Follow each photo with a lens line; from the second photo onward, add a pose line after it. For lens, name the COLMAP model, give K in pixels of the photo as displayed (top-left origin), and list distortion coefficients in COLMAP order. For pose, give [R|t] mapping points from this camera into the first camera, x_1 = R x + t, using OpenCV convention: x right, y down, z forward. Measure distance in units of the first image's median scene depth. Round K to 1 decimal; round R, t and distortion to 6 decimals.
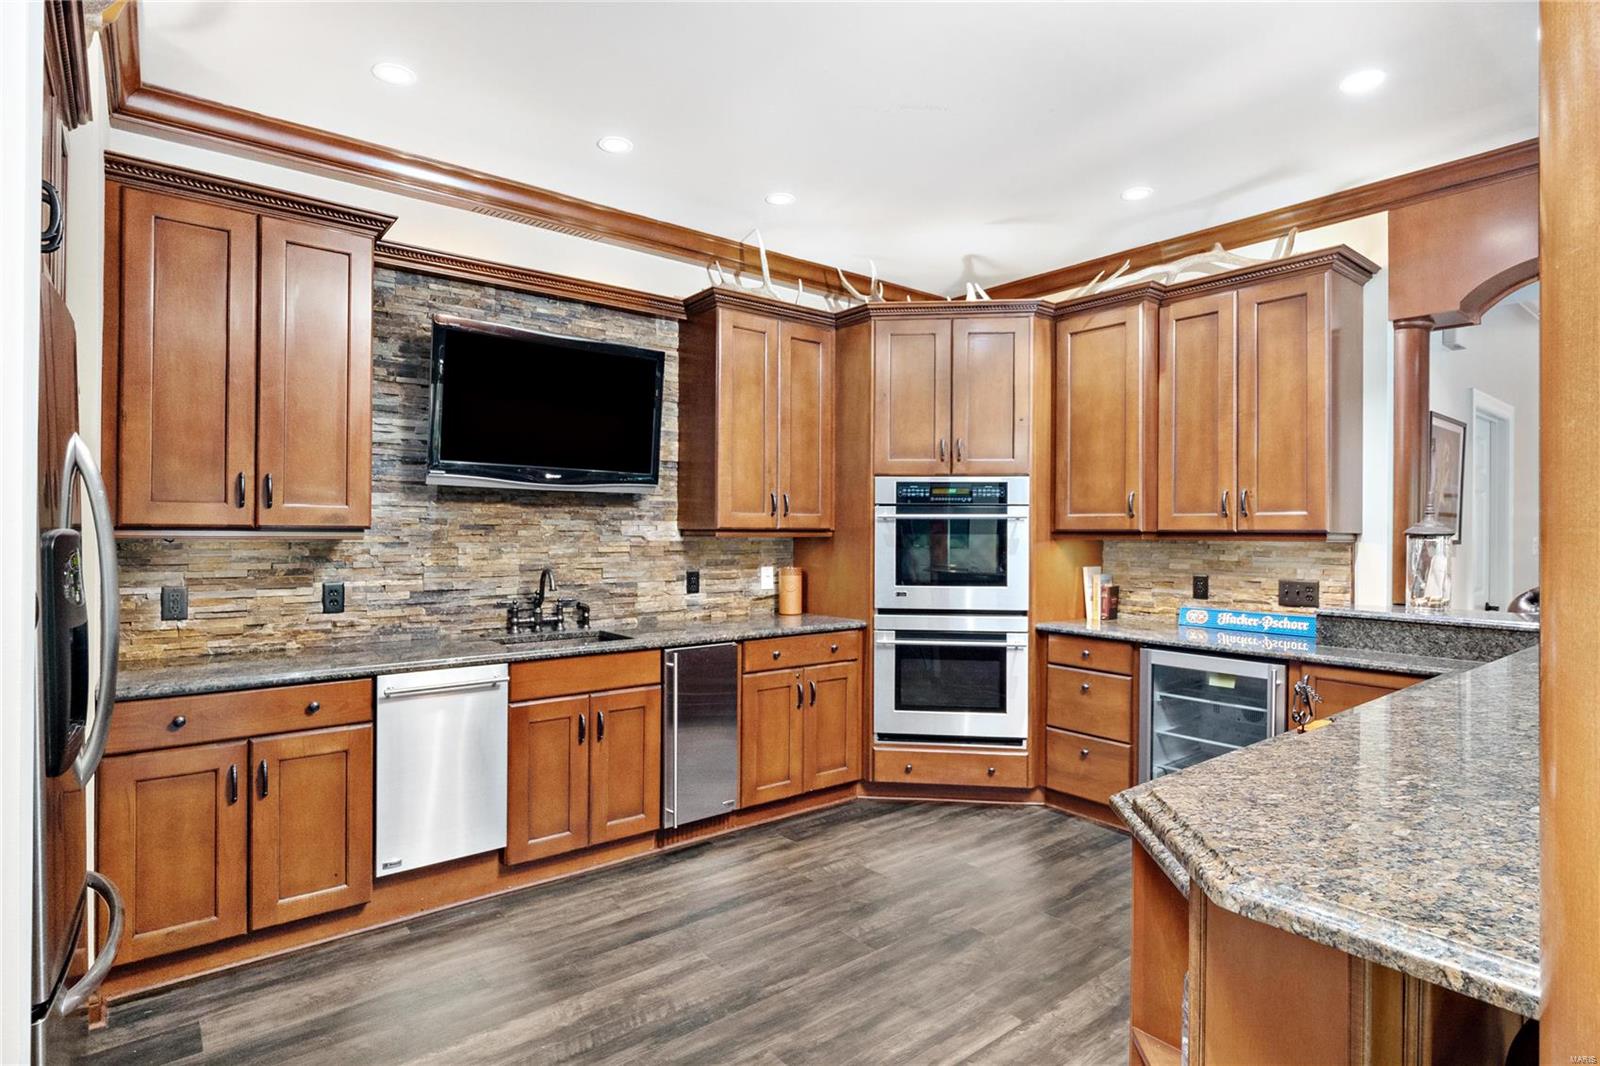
lens RADIAL K [[818.0, 0, 797.1], [0, 818.0, 529.0], [0, 0, 1]] dist [-0.006957, 0.000391]
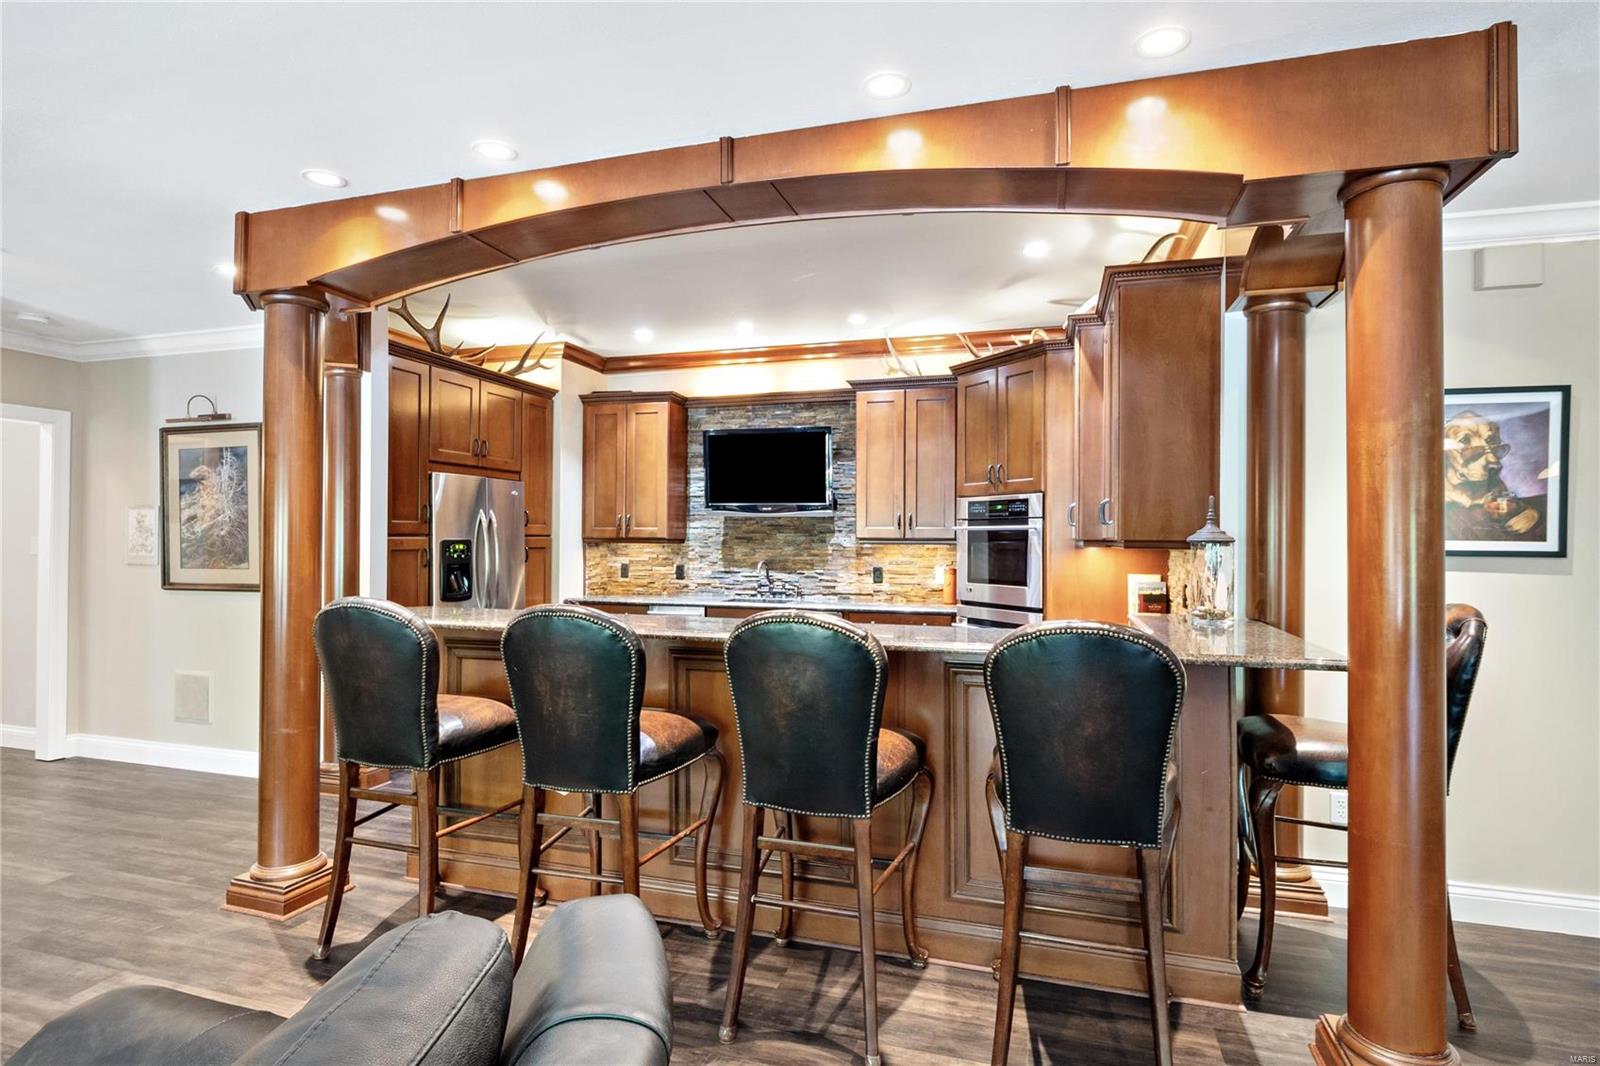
lens RADIAL K [[818.0, 0, 800.7], [0, 818.0, 536.5], [0, 0, 1]] dist [-0.006957, 0.000391]
pose [[0.567132, -0.006201, -0.823604, 1.086995], [-0.002780, 0.999952, -0.009443, 0.010330], [0.823622, 0.007645, 0.567087, 0.058940]]
